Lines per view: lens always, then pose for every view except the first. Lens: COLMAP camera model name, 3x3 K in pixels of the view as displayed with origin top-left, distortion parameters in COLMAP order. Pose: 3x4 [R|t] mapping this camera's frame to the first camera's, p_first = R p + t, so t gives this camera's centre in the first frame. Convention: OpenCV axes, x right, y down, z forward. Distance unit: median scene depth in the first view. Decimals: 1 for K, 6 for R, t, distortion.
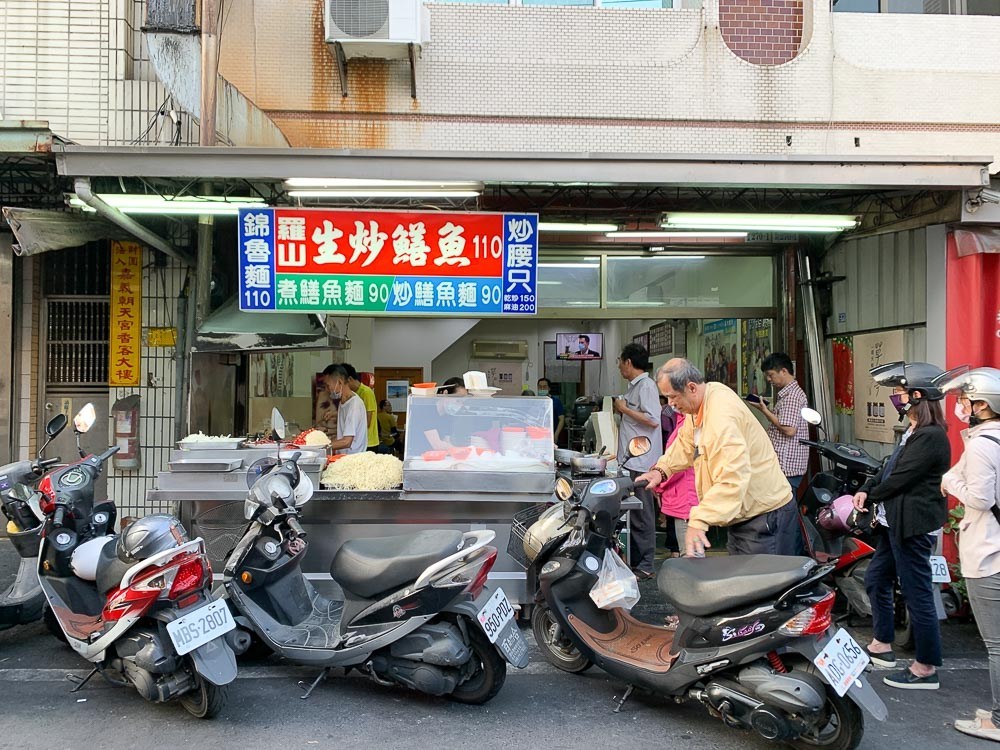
lens RADIAL K [[881.9, 0, 500.0], [0, 881.9, 375.0], [0, 0, 1]] dist [0.000592, -0.001188]
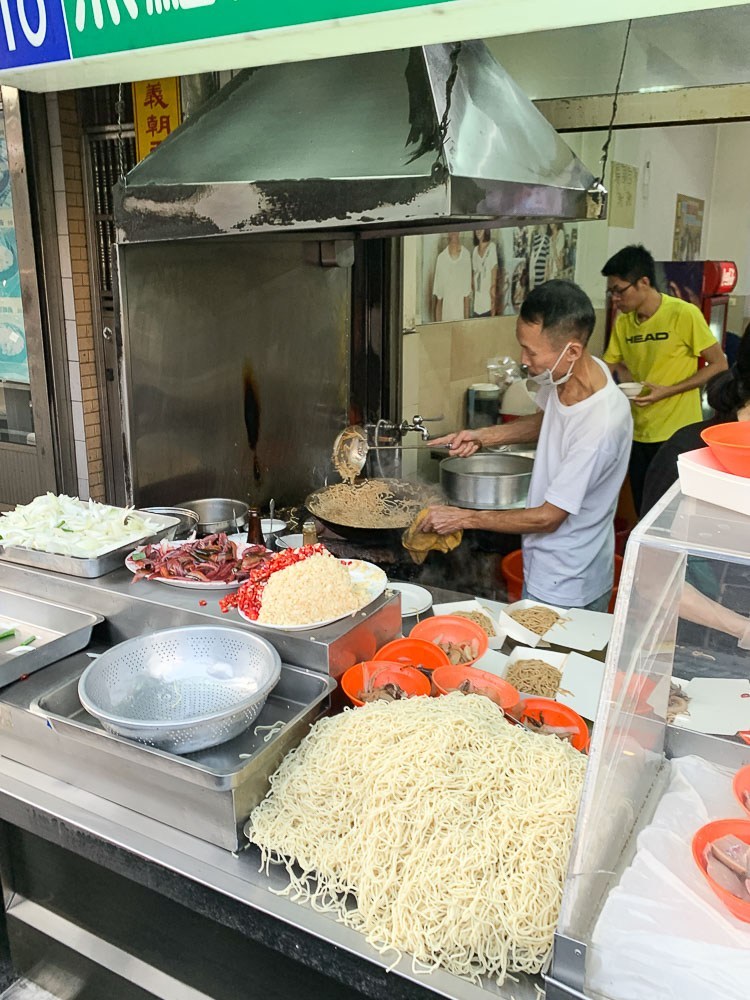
lens RADIAL K [[881.9, 0, 375.0], [0, 881.9, 500.0], [0, 0, 1]] dist [0.000592, -0.001188]
pose [[0.838435, 0.143538, -0.525759, -0.050046], [0.012240, 0.959491, 0.281472, -0.025346], [0.544864, -0.242431, 0.802715, 0.728831]]
